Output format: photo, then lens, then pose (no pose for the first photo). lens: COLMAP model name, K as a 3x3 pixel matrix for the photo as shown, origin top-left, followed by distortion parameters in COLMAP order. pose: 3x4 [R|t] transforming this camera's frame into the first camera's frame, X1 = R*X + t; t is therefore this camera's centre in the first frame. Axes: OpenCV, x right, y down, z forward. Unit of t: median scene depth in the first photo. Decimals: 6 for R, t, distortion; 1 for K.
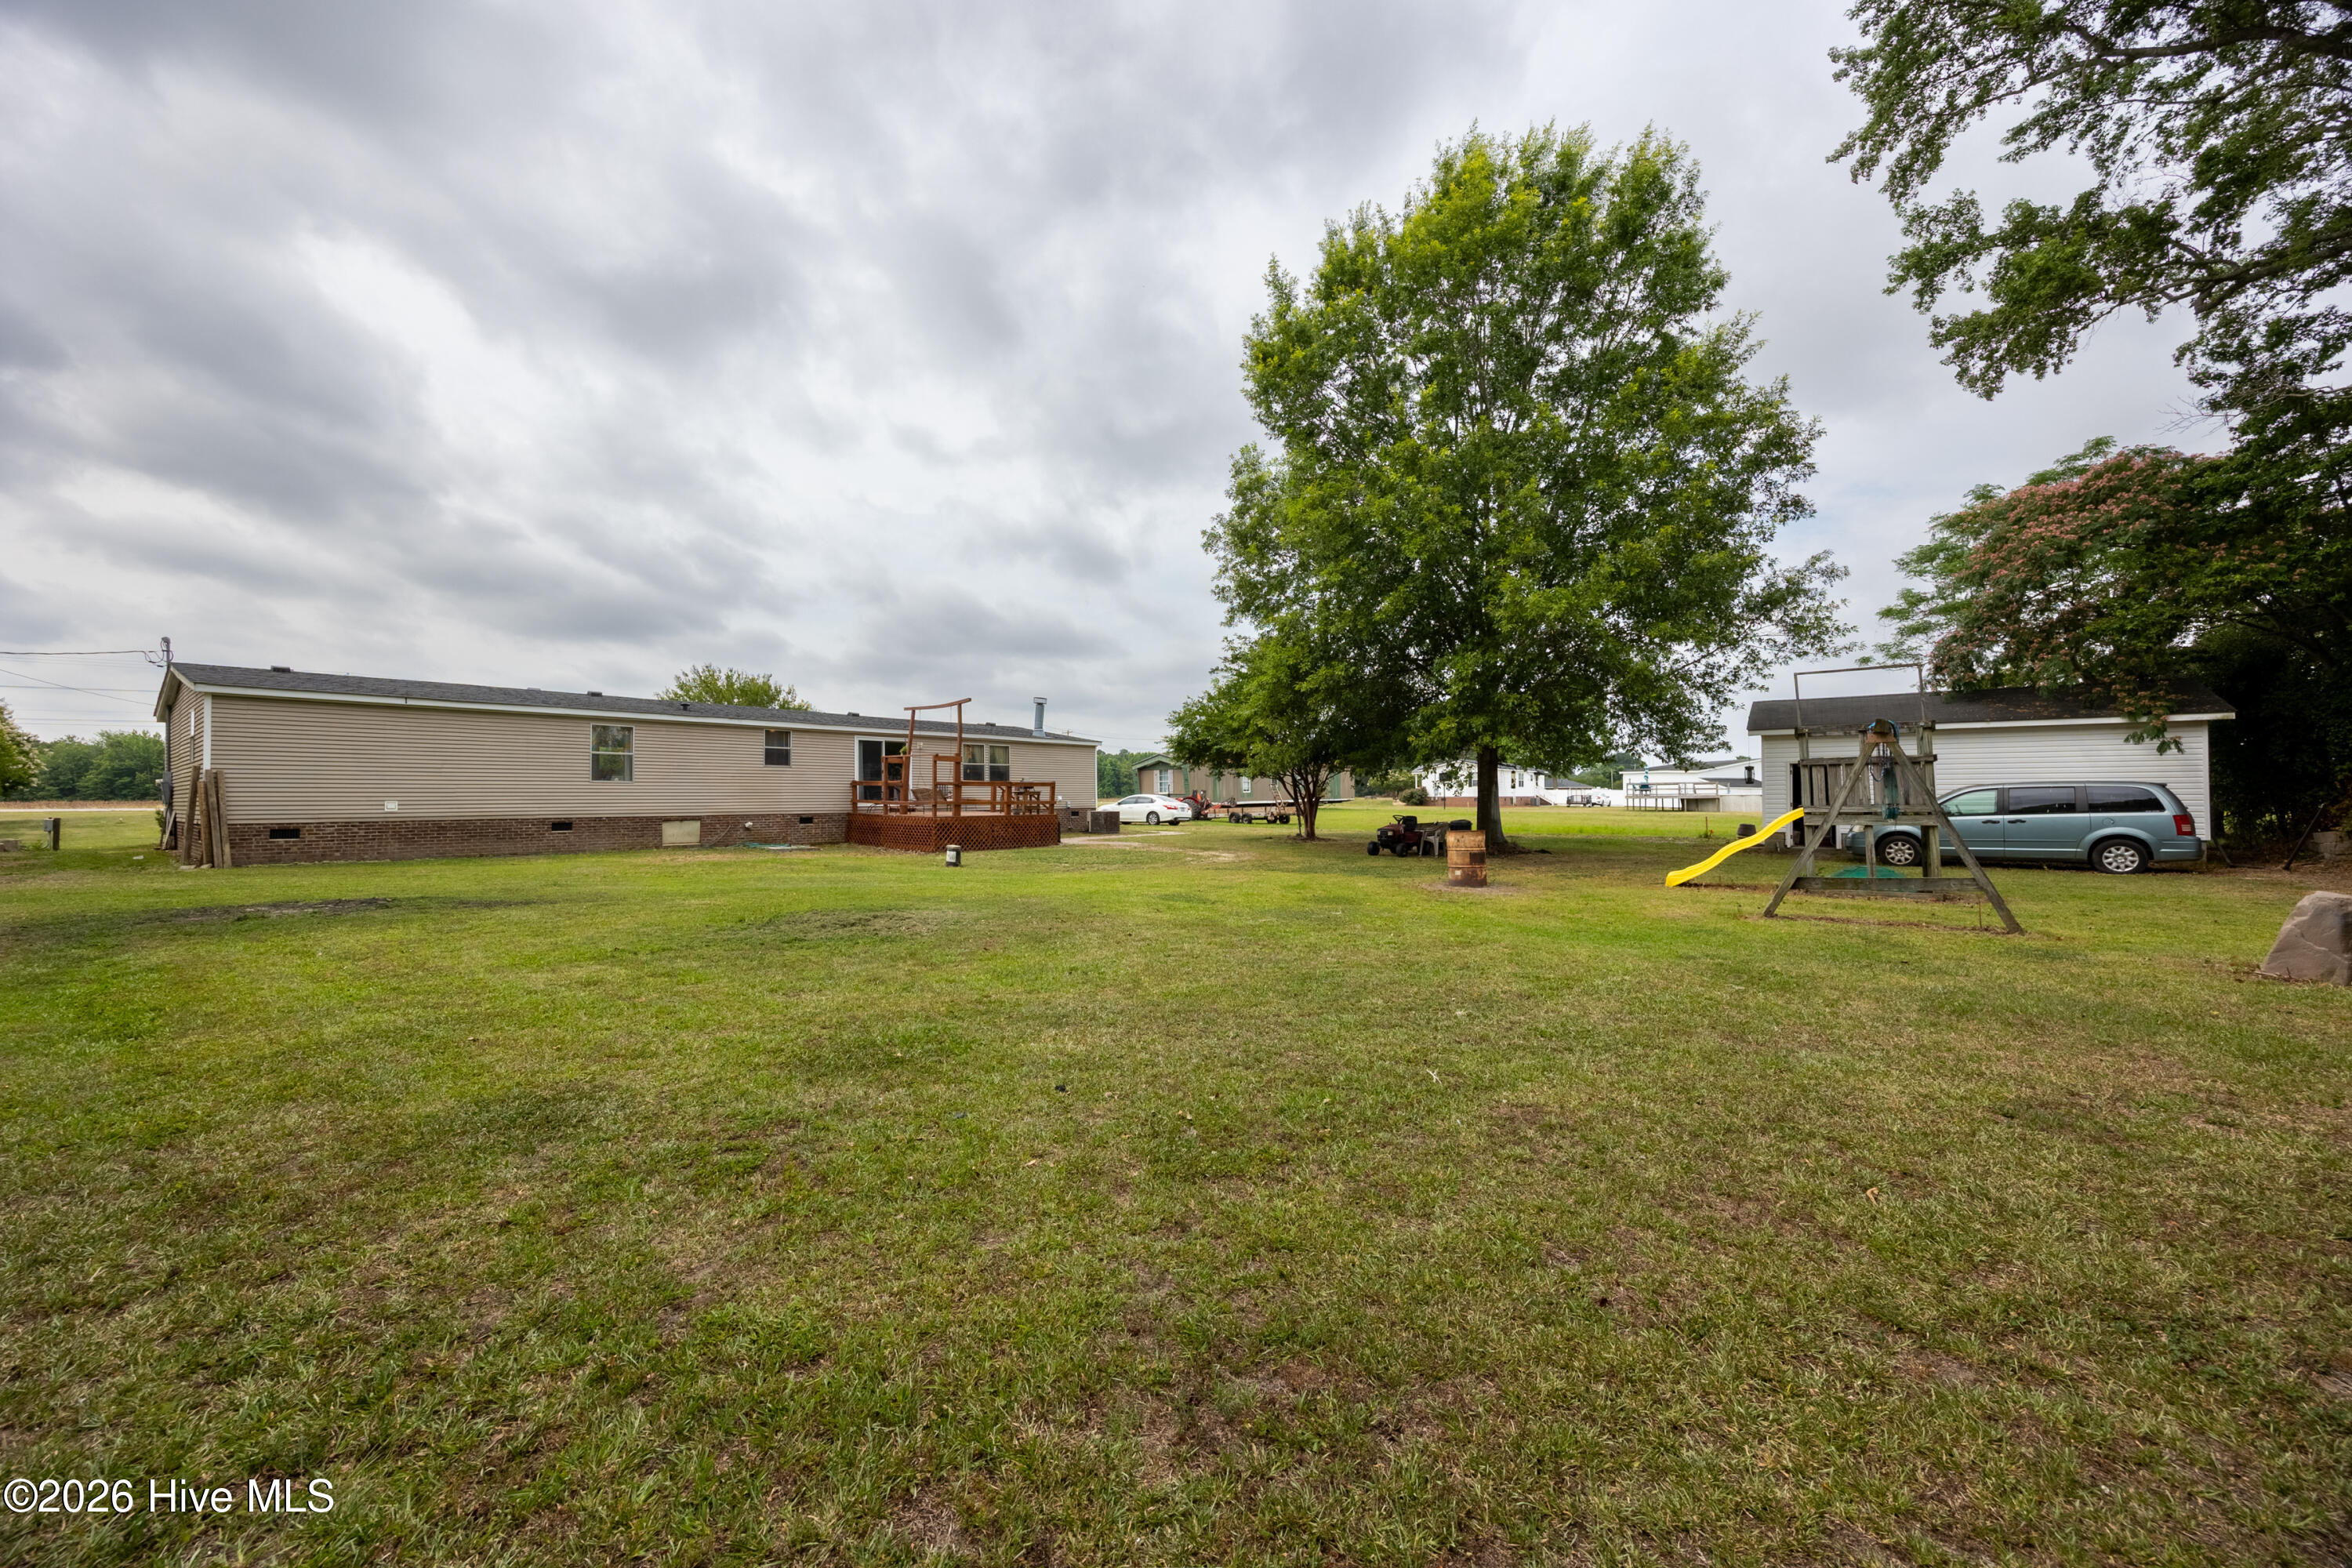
lens RADIAL K [[917.5, 0, 1185.0], [0, 917.5, 814.0], [0, 0, 1]] dist [-0.000794, -0.000227]
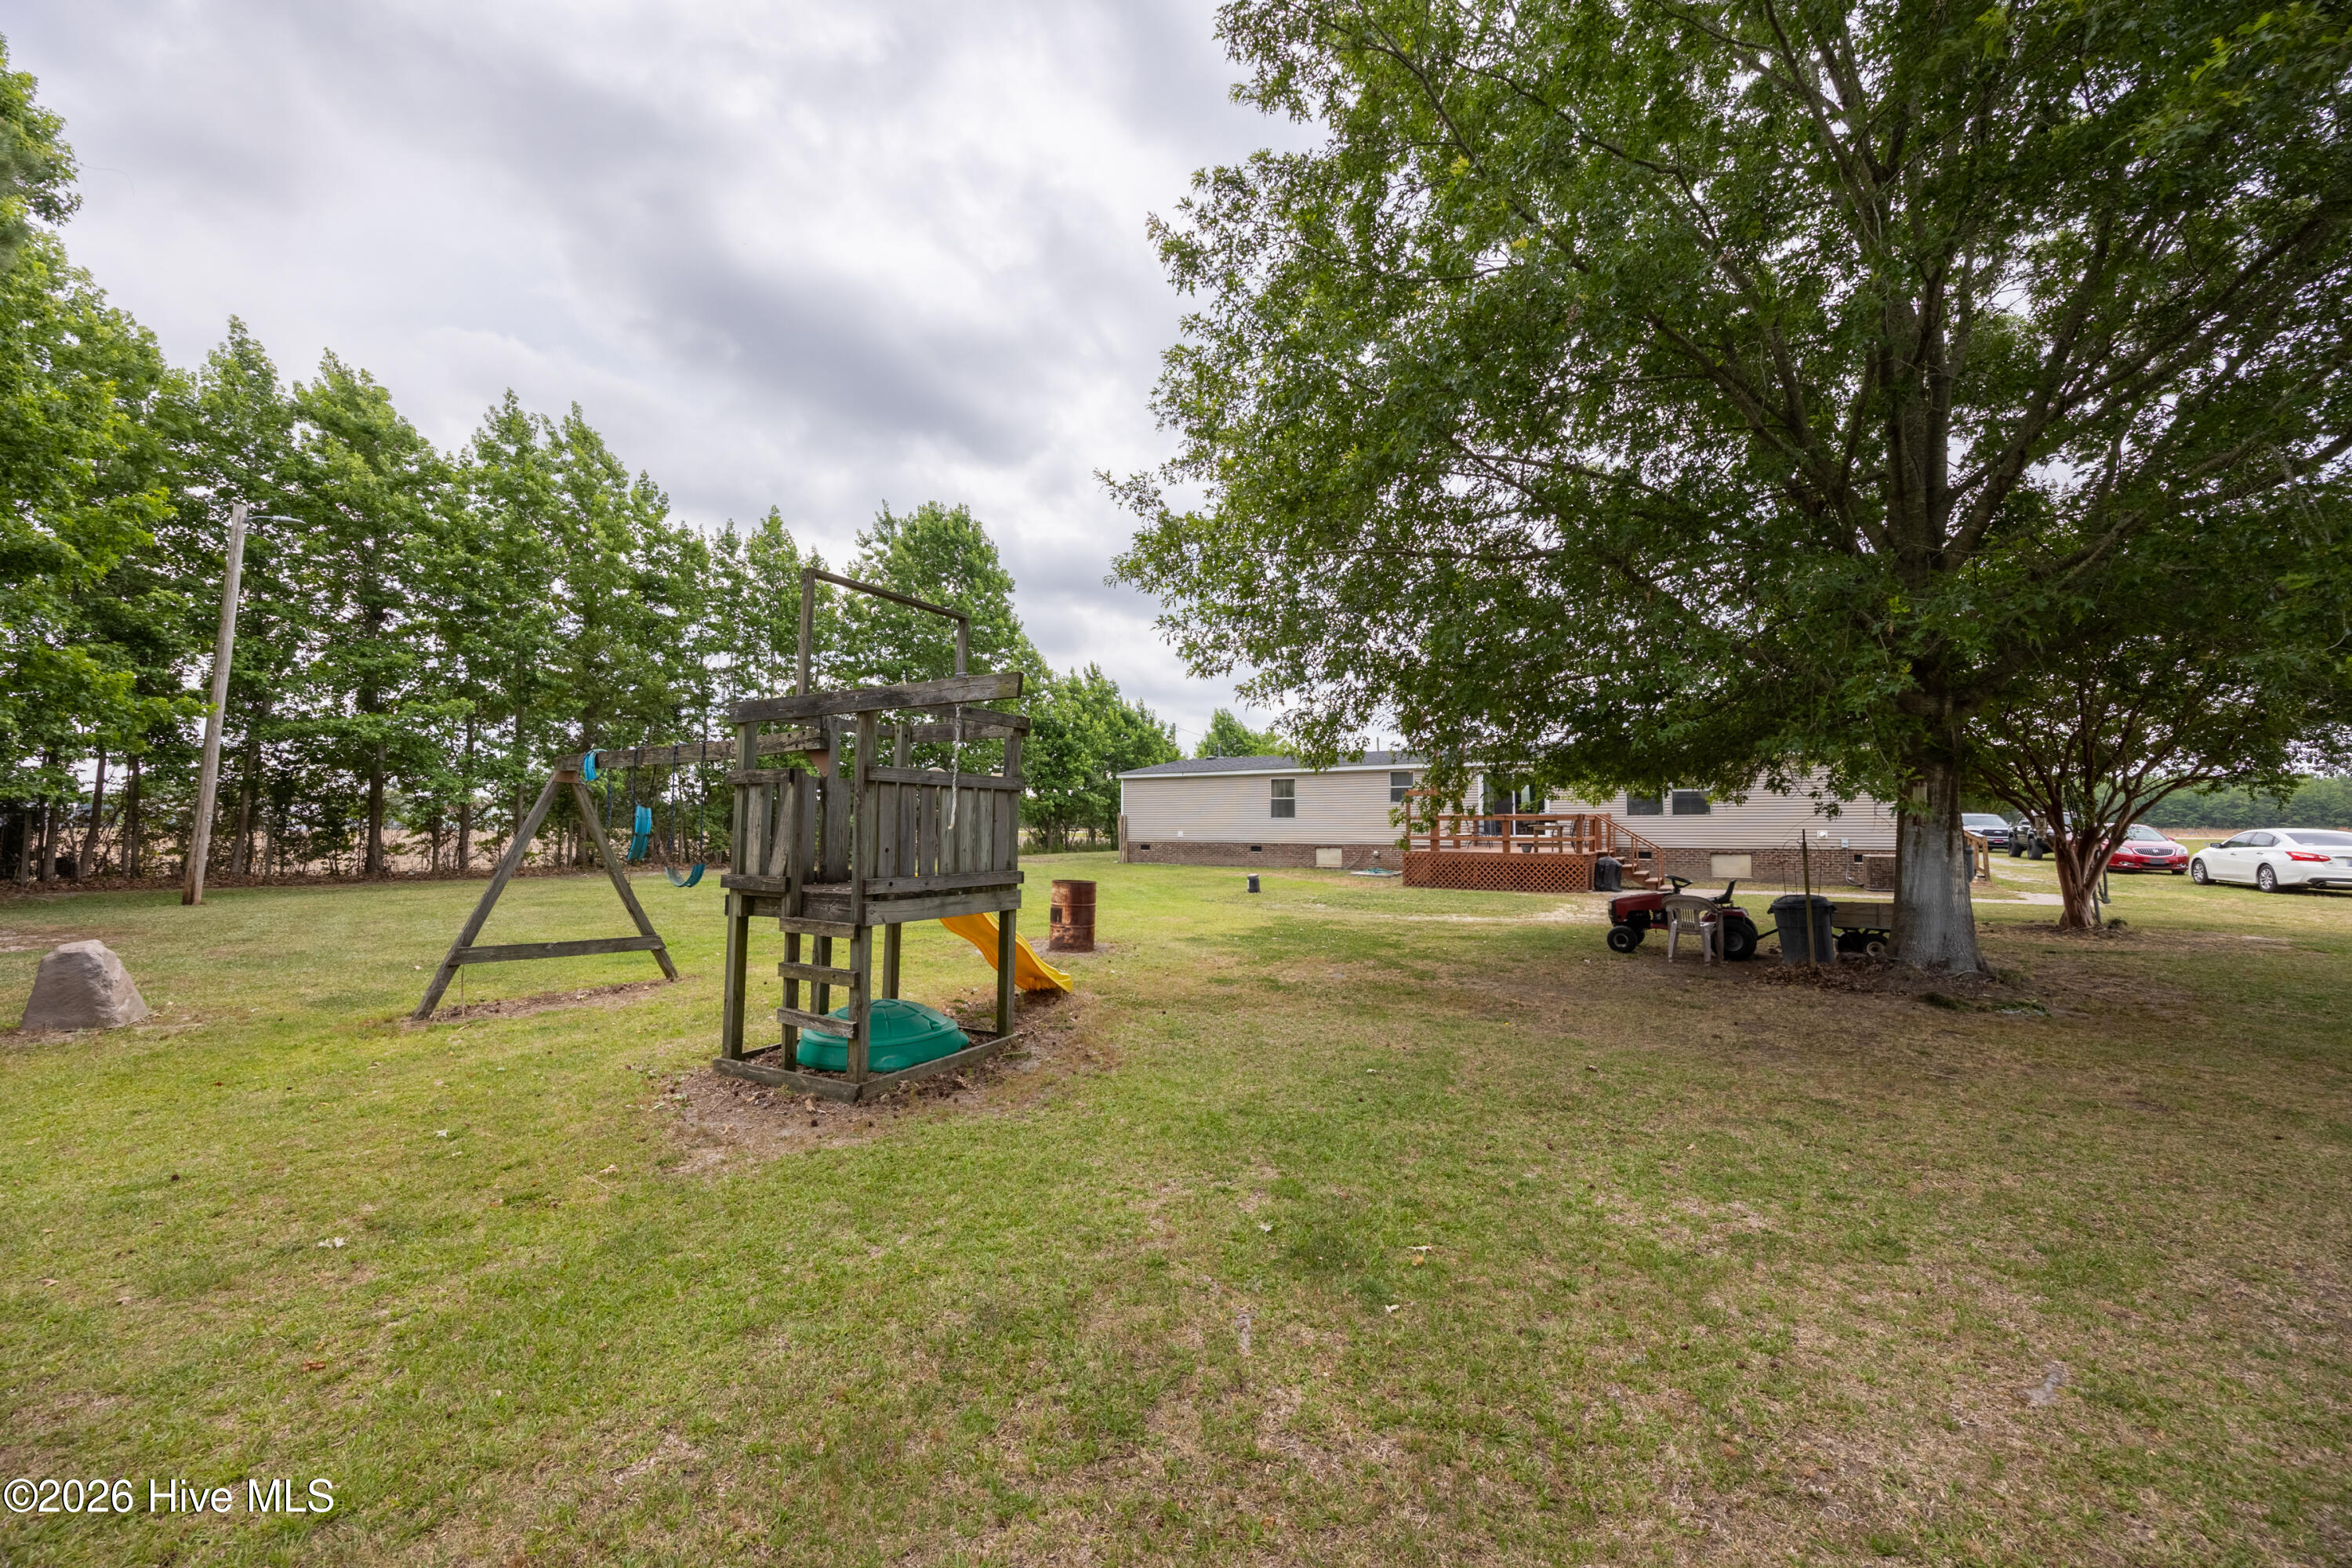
lens RADIAL K [[923.4, 0, 1164.5], [0, 923.4, 778.9], [0, 0, 1]] dist [-0.000379, -0.011136]
pose [[0.091311, -0.047254, -0.994701, 0.720384], [-0.021429, 0.998549, -0.049404, -0.020181], [0.995592, 0.025827, 0.090166, 0.640195]]
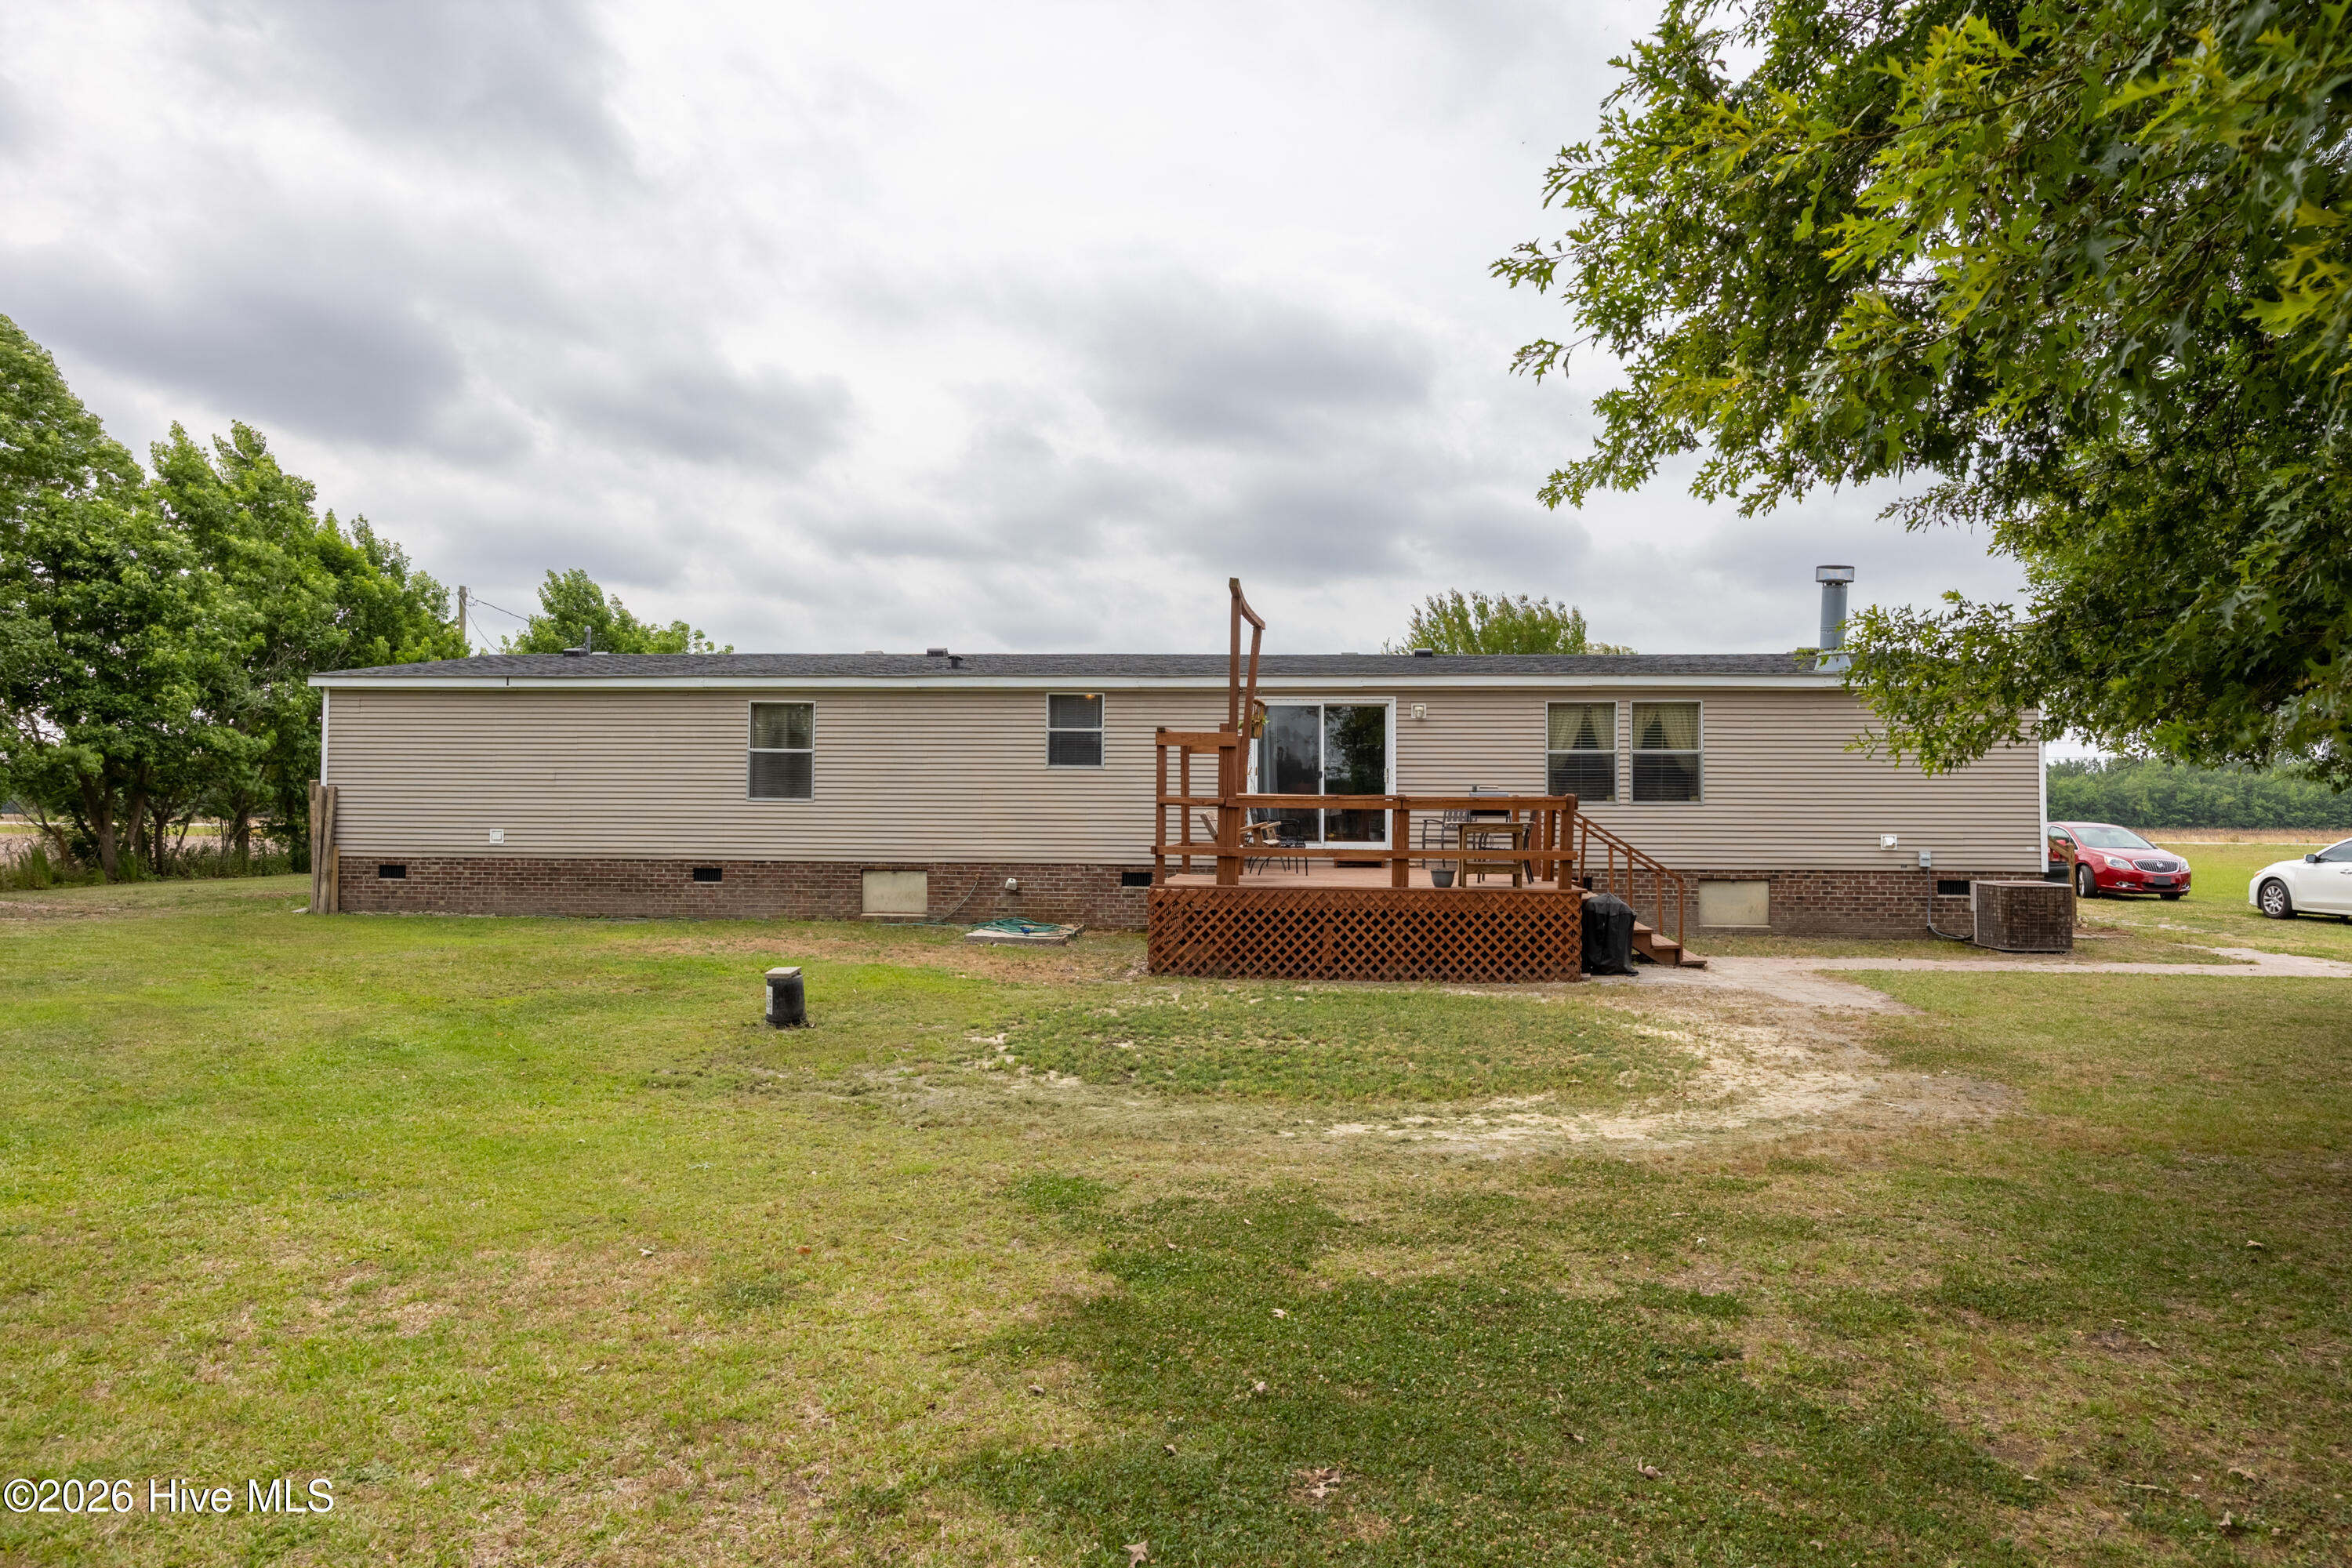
lens RADIAL K [[1475.5, 0, 1186.1], [0, 1475.5, 811.0], [0, 0, 1]] dist [0.020485, 0.000427]
pose [[0.540178, 0.004777, -0.841538, 0.275068], [-0.025609, 0.999614, -0.010764, -0.022901], [0.841161, 0.027365, 0.540091, 0.662649]]
